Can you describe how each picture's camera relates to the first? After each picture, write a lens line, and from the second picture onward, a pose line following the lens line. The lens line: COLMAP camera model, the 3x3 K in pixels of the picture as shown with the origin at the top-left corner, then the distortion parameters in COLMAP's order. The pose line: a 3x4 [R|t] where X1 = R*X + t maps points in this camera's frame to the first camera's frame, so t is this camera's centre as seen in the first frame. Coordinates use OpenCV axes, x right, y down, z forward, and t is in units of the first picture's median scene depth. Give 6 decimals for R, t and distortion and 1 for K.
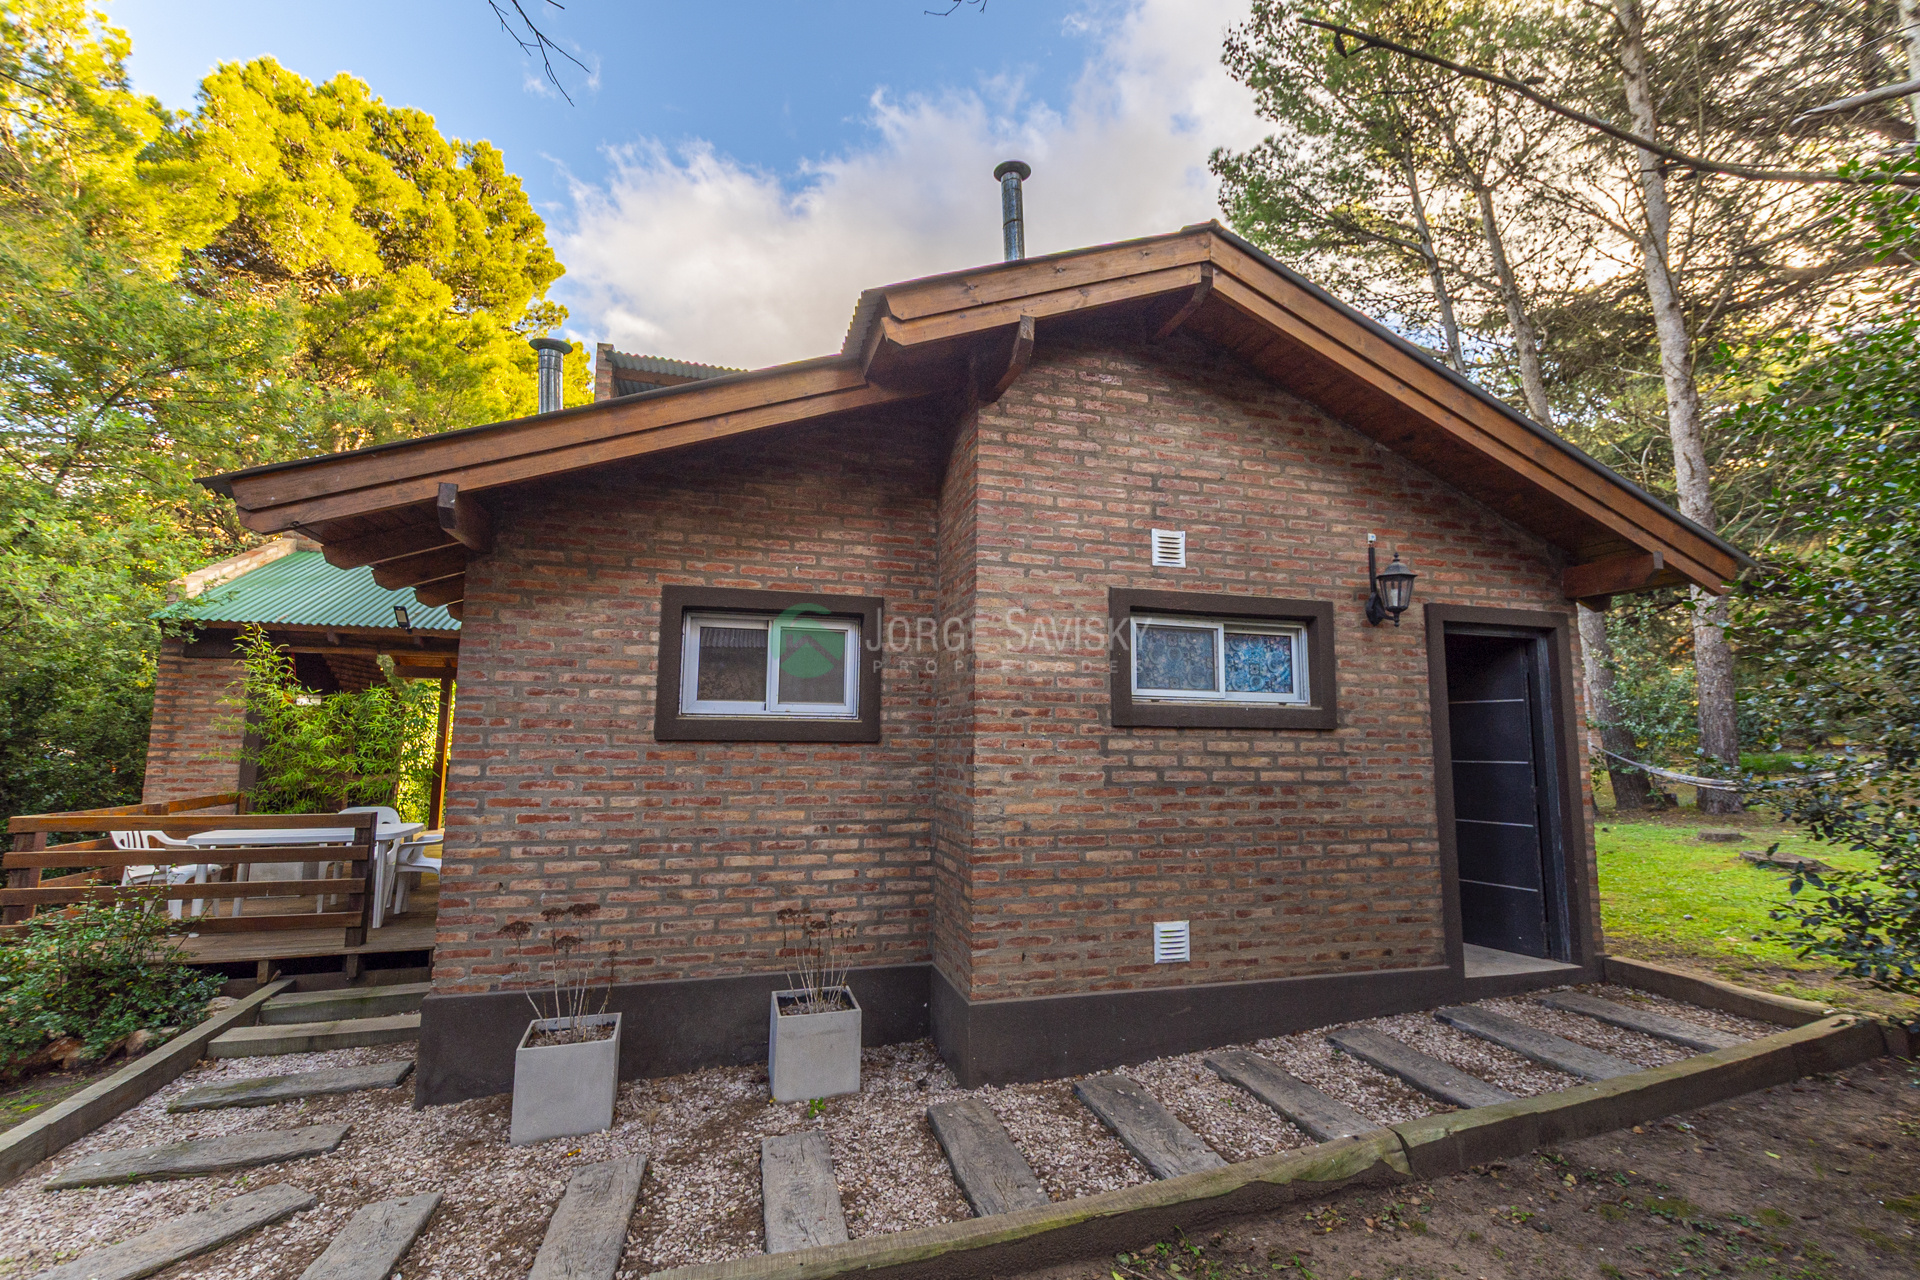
lens RADIAL K [[828.3, 0, 961.0], [0, 828.3, 642.3], [0, 0, 1]] dist [0.004292, -0.000407]
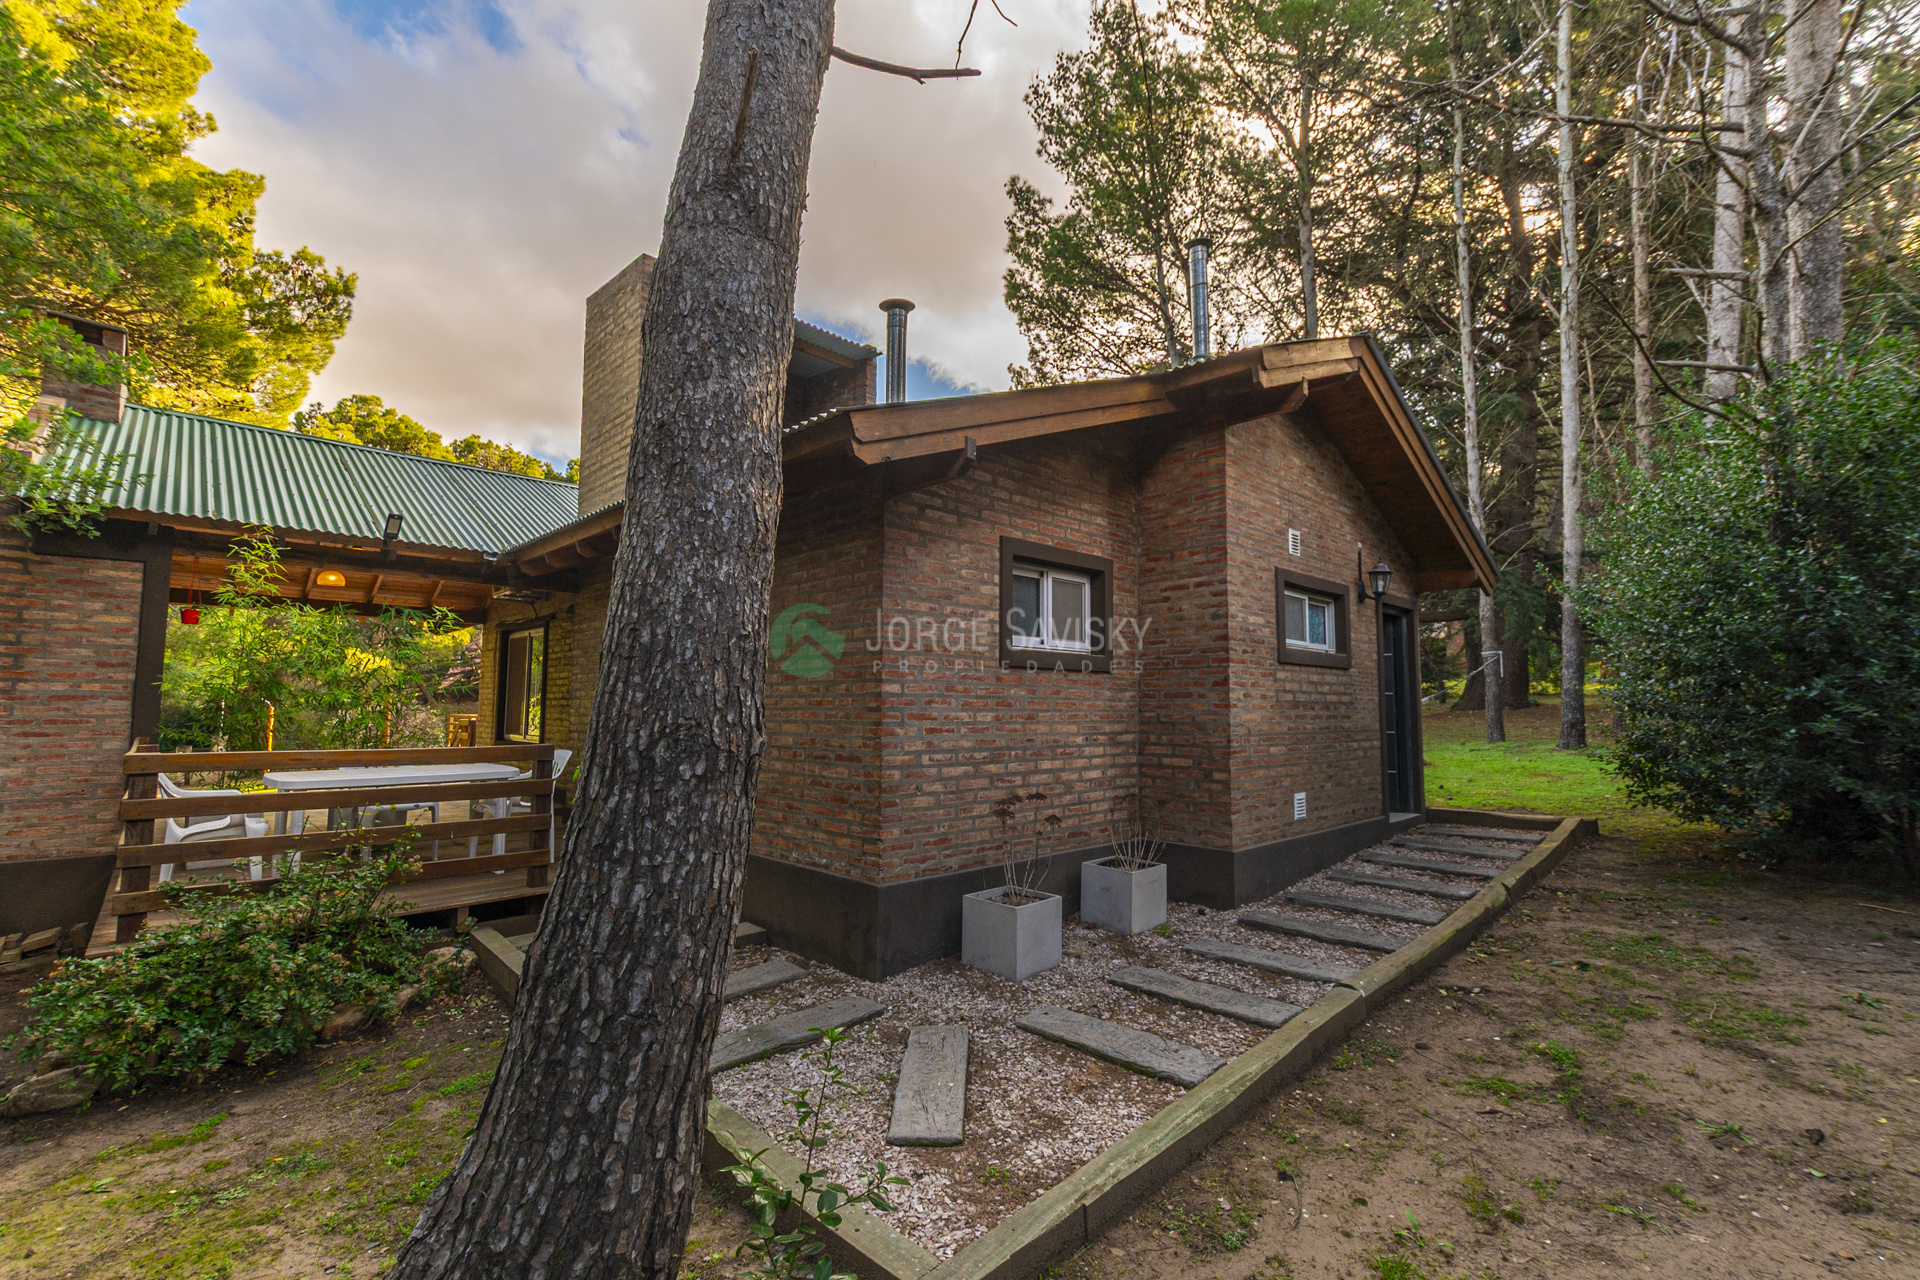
lens RADIAL K [[828.0, 0, 957.2], [0, 828.0, 642.0], [0, 0, 1]] dist [-0.000832, -0.000068]
pose [[0.885140, 0.033608, 0.464110, -0.942595], [-0.054861, 0.997969, 0.032365, 0.046569], [-0.462079, -0.054109, 0.885186, -0.024662]]
